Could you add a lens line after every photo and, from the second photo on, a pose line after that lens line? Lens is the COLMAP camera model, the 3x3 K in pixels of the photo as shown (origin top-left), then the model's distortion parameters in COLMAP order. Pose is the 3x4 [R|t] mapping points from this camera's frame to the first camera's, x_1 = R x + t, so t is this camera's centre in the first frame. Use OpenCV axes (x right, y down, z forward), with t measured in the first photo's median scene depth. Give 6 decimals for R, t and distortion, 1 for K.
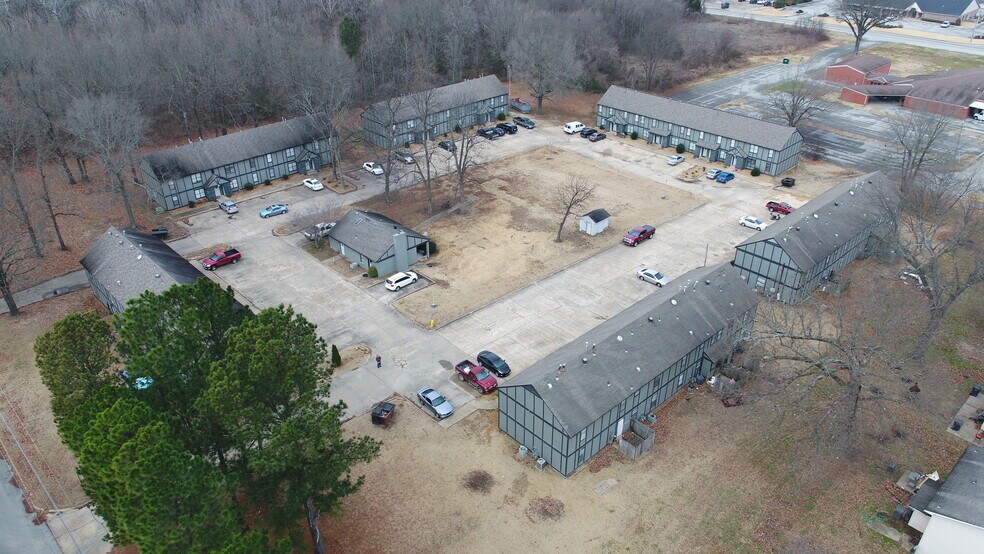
lens RADIAL K [[703.4, 0, 492.0], [0, 703.4, 277.0], [0, 0, 1]] dist [-0.003215, -0.000248]
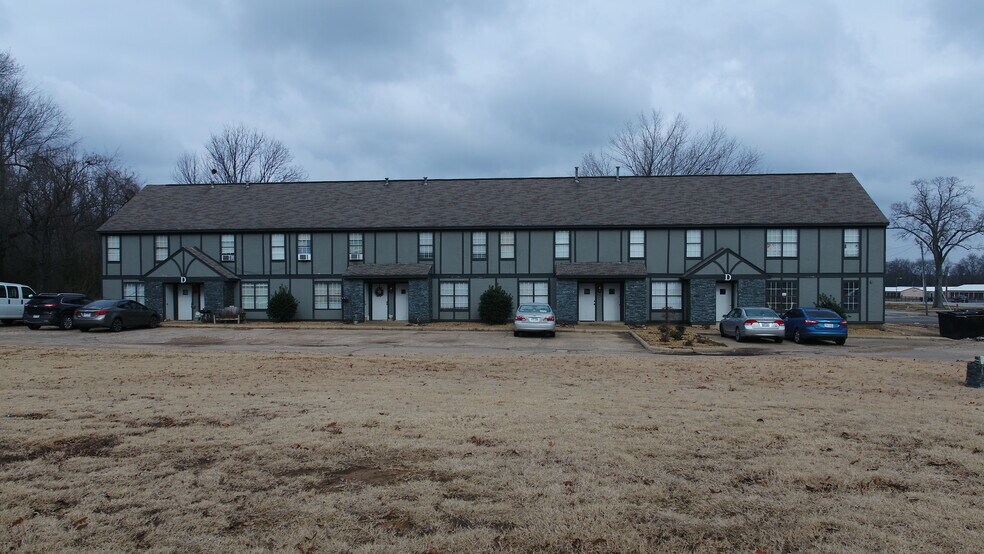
lens RADIAL K [[703.4, 0, 492.0], [0, 703.4, 277.0], [0, 0, 1]] dist [-0.003215, -0.000248]
pose [[0.775923, -0.008922, 0.630764, 0.124179], [0.317605, 0.869449, -0.378398, -0.111257], [-0.545041, 0.493941, 0.677460, 0.945893]]
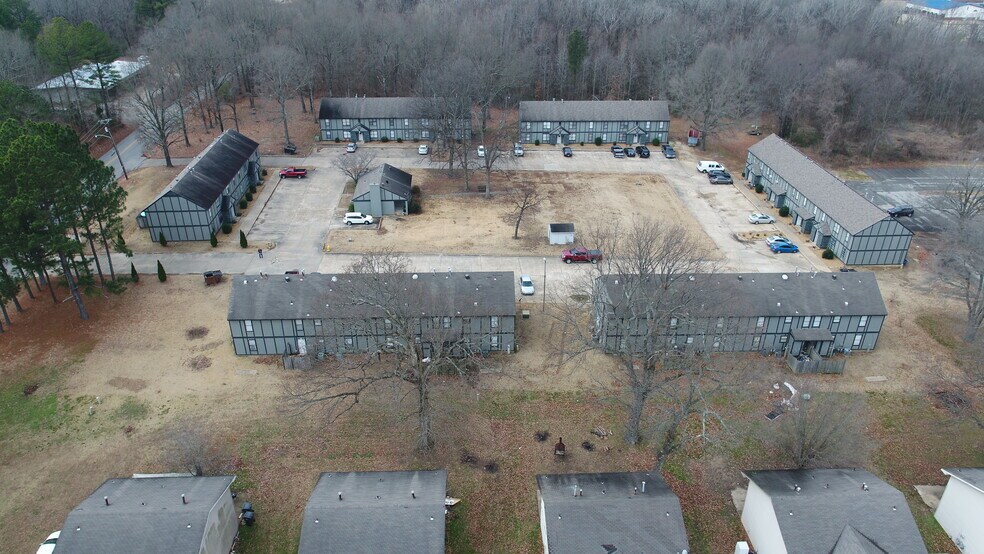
lens RADIAL K [[703.4, 0, 492.0], [0, 703.4, 277.0], [0, 0, 1]] dist [-0.003215, -0.000248]
pose [[0.758512, 0.316708, -0.569522, 0.594920], [-0.339602, 0.938011, 0.069328, -0.049214], [0.556175, 0.140824, 0.819047, 0.102169]]
